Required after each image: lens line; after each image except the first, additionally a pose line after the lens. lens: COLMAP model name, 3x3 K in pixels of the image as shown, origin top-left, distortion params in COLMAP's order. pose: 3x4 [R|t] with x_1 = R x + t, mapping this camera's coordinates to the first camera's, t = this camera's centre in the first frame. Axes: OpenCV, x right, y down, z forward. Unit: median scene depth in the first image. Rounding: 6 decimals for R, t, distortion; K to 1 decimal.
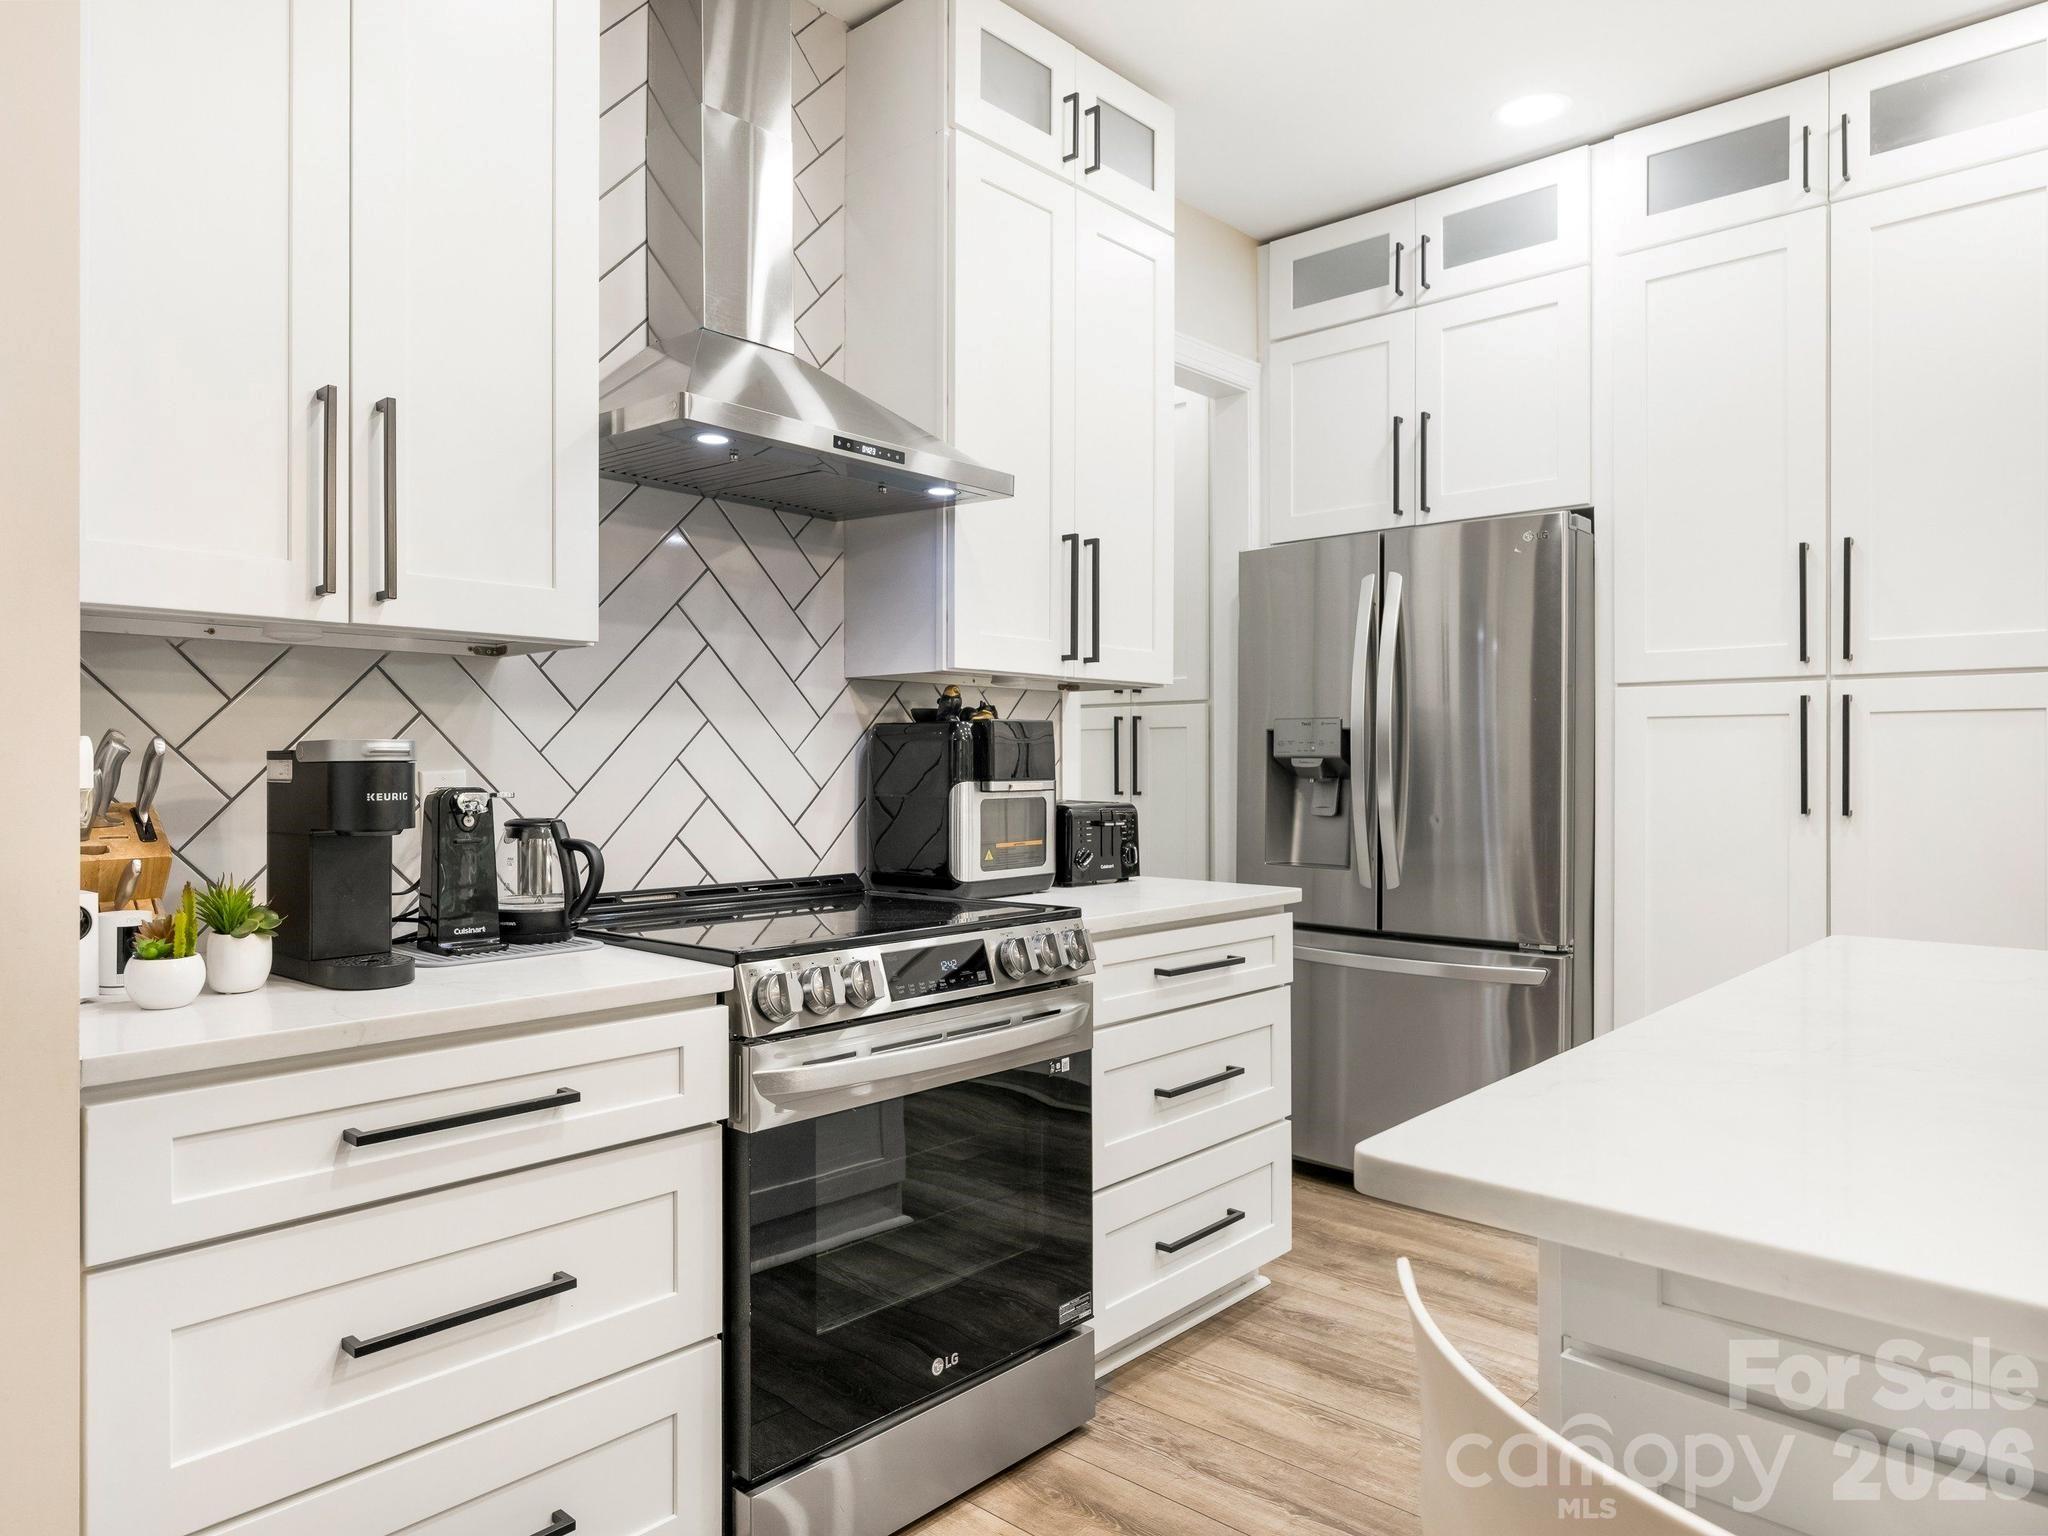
lens RADIAL K [[1327.6, 0, 939.3], [0, 1327.6, 761.1], [0, 0, 1]] dist [0.001785, 0.000530]
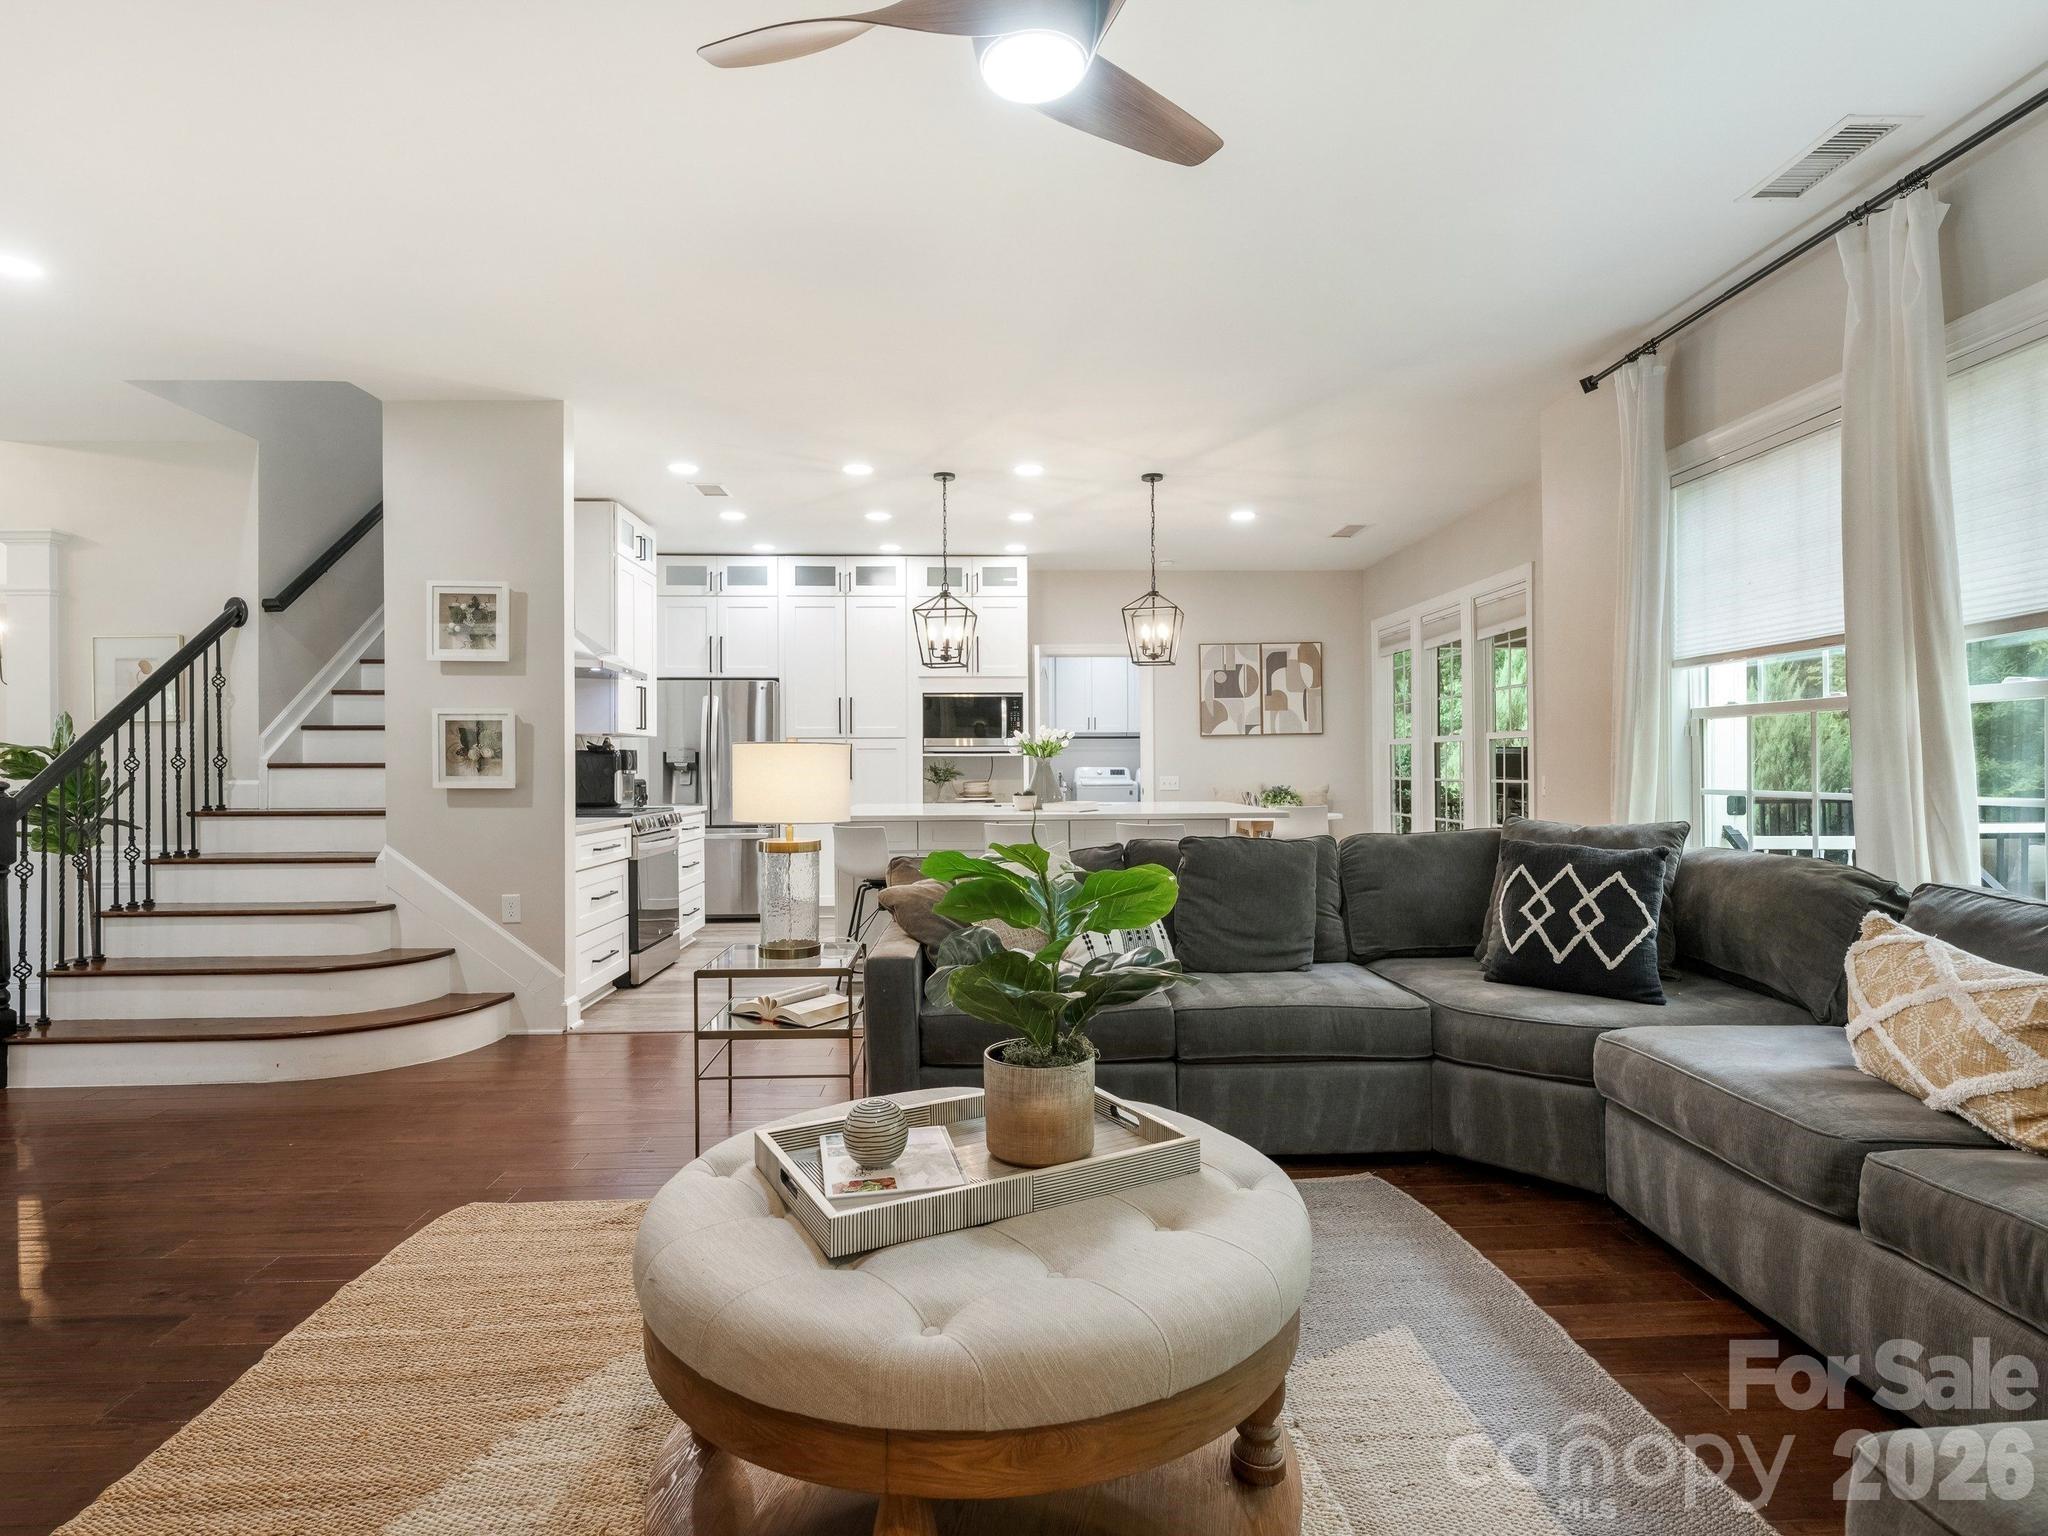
lens RADIAL K [[1048.5, 0, 1012.1], [0, 1048.5, 763.9], [0, 0, 1]] dist [-0.005106, -0.000785]
pose [[0.688841, -0.002383, 0.724909, -0.965465], [0.004637, 0.999989, -0.001118, 0.006865], [-0.724898, 0.004131, 0.688844, -1.128173]]
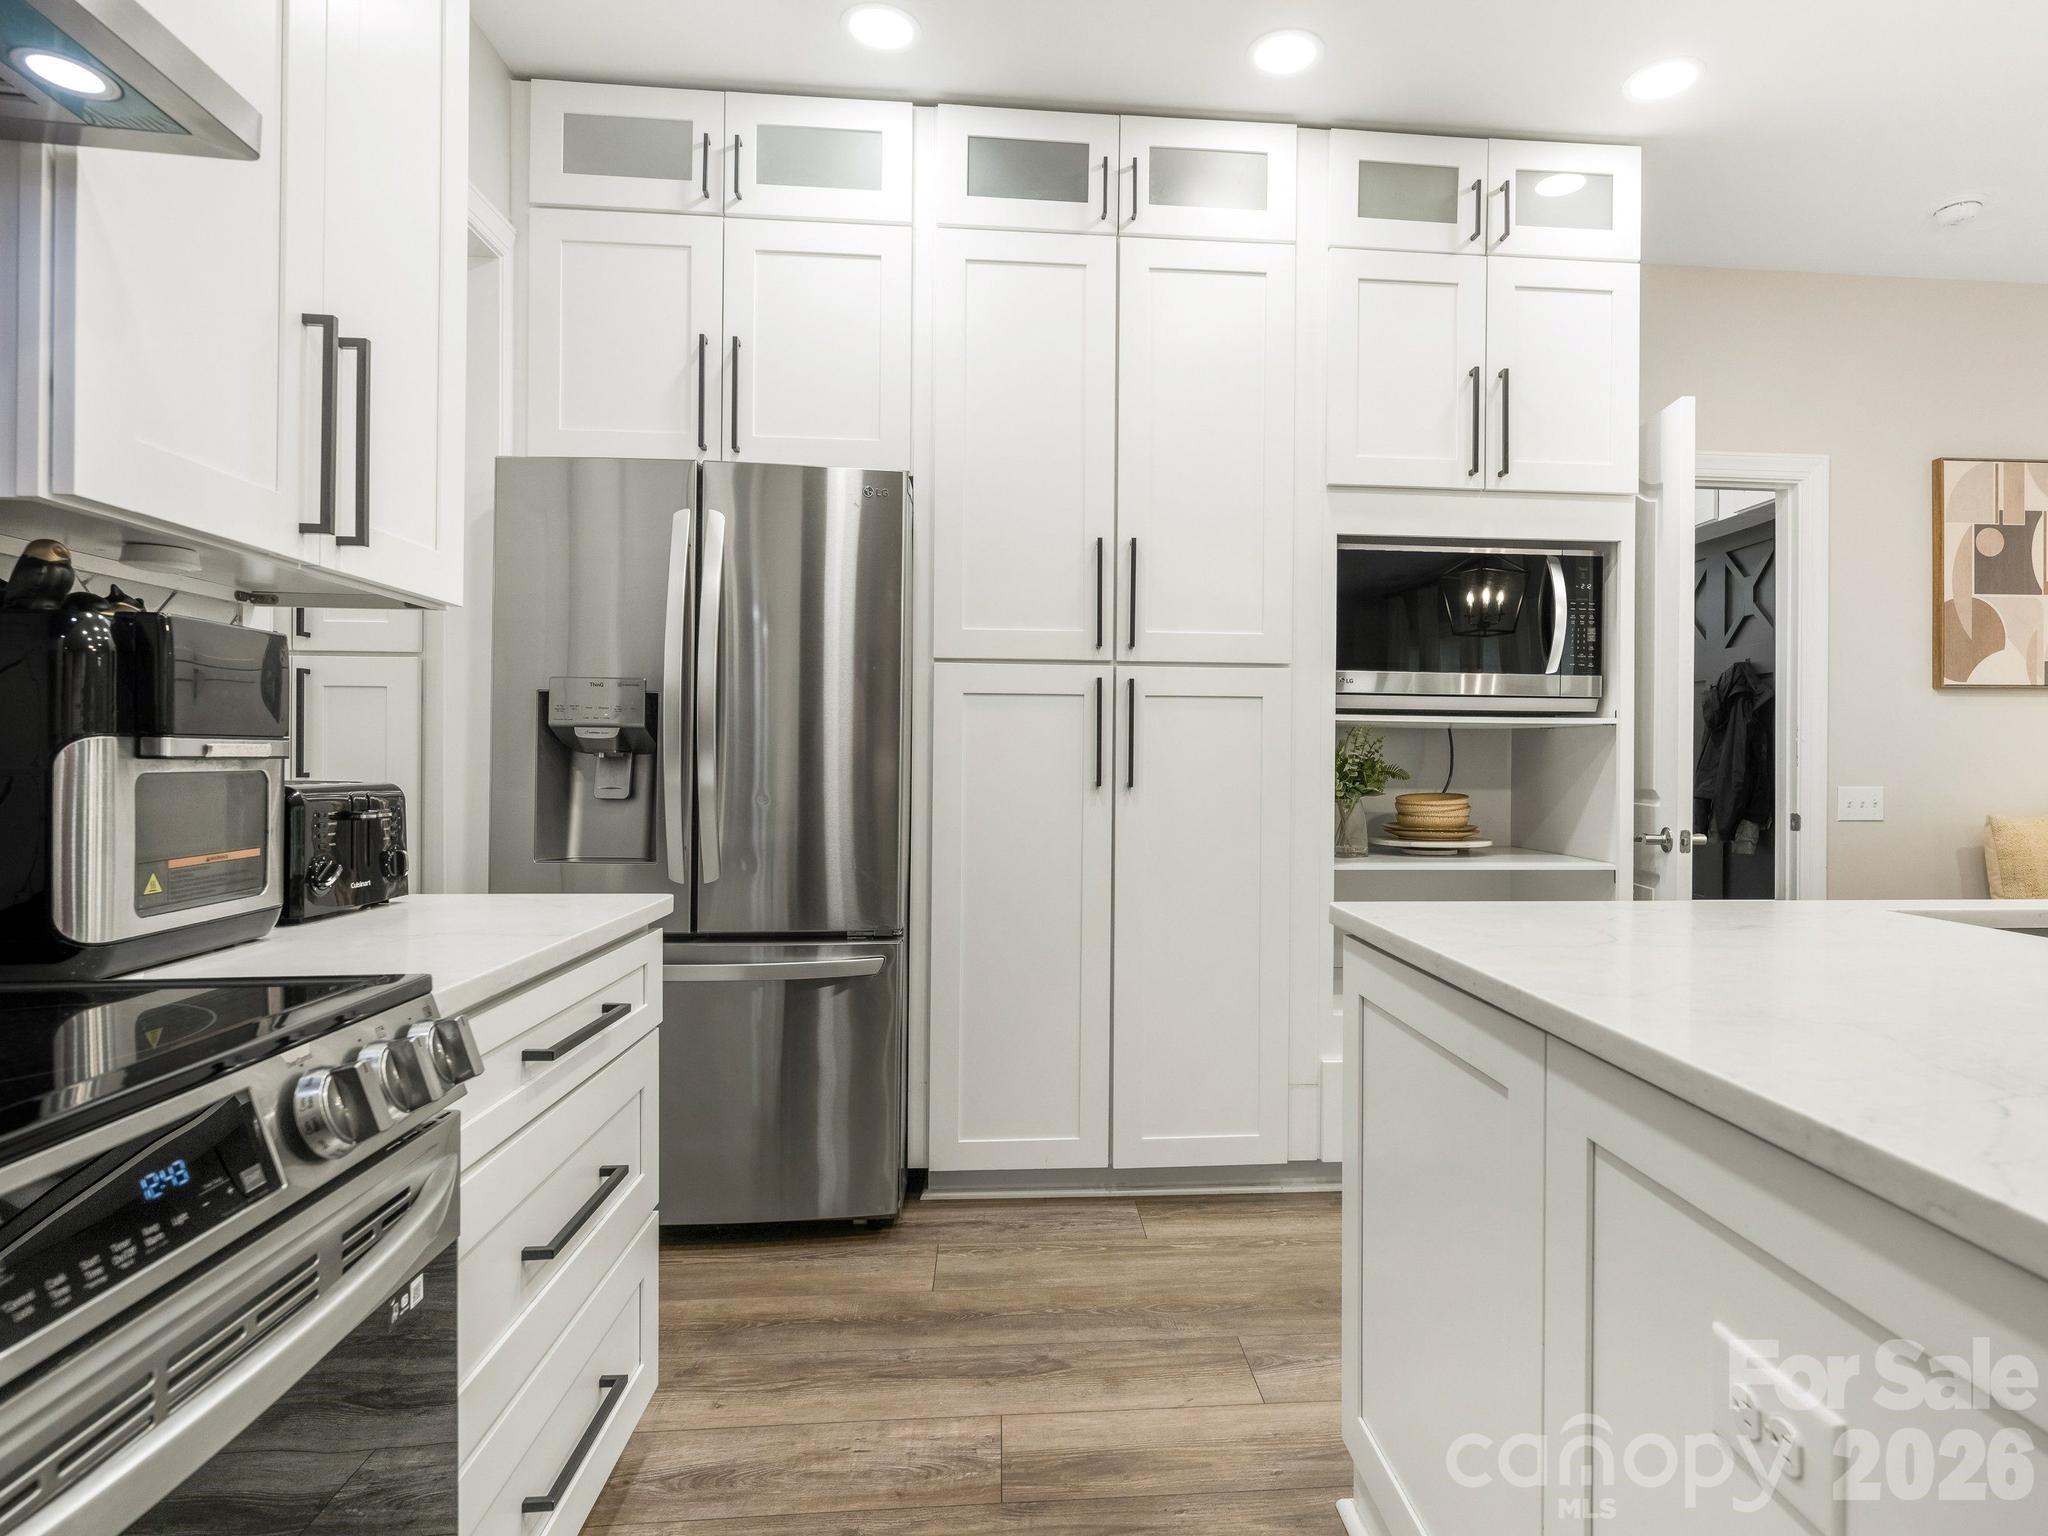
lens RADIAL K [[1111.2, 0, 1097.3], [0, 1111.2, 763.2], [0, 0, 1]] dist [0.003785, -0.001760]
pose [[0.650738, 0.004078, 0.759292, -0.046115], [-0.008775, 0.999959, 0.002150, 0.018886], [-0.759252, -0.008062, 0.650747, 0.410611]]
